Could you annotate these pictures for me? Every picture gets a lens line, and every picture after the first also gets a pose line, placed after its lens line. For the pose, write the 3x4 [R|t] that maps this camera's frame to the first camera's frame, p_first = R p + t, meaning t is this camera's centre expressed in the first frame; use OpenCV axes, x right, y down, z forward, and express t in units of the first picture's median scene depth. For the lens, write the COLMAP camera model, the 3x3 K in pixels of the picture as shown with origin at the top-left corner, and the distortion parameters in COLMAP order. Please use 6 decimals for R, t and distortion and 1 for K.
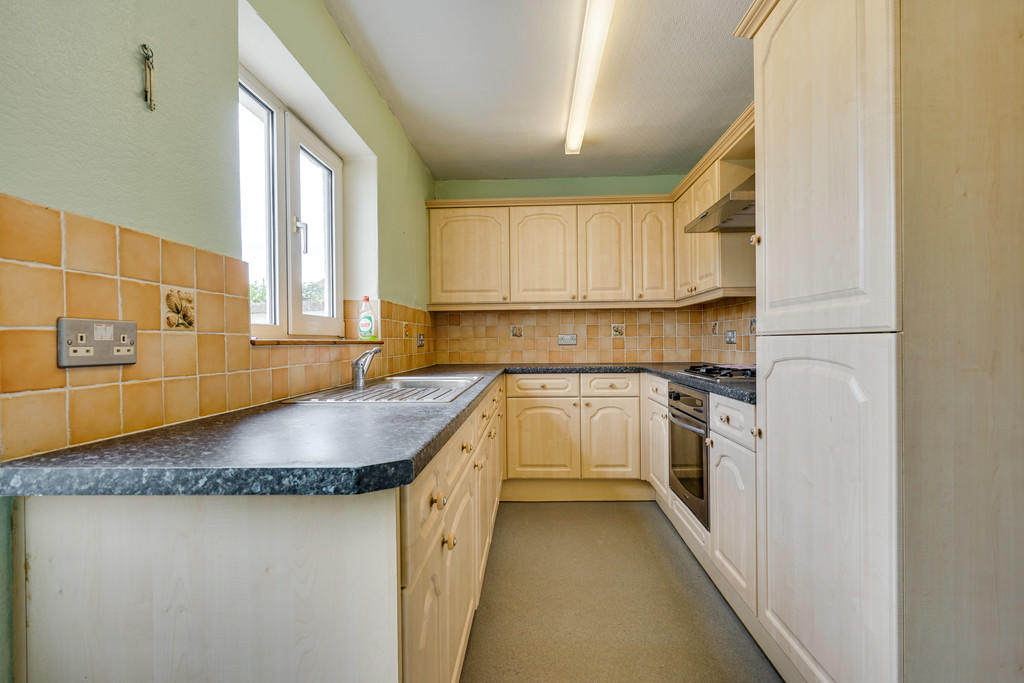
lens RADIAL K [[470.3, 0, 507.3], [0, 470.3, 345.5], [0, 0, 1]] dist [0.001877, 0.001031]
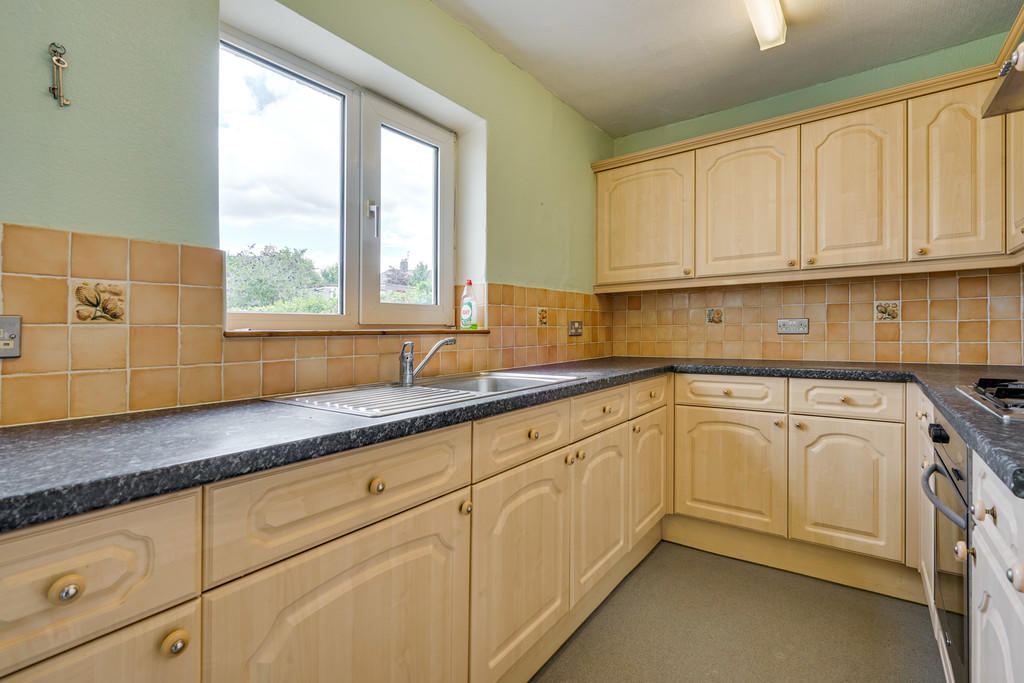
lens RADIAL K [[470.3, 0, 513.2], [0, 470.3, 333.6], [0, 0, 1]] dist [0.001877, 0.001031]
pose [[0.825912, 0.002846, -0.563792, 0.209433], [-0.000424, 0.999990, 0.004427, -0.005467], [0.563799, -0.003417, 0.825905, 0.239444]]
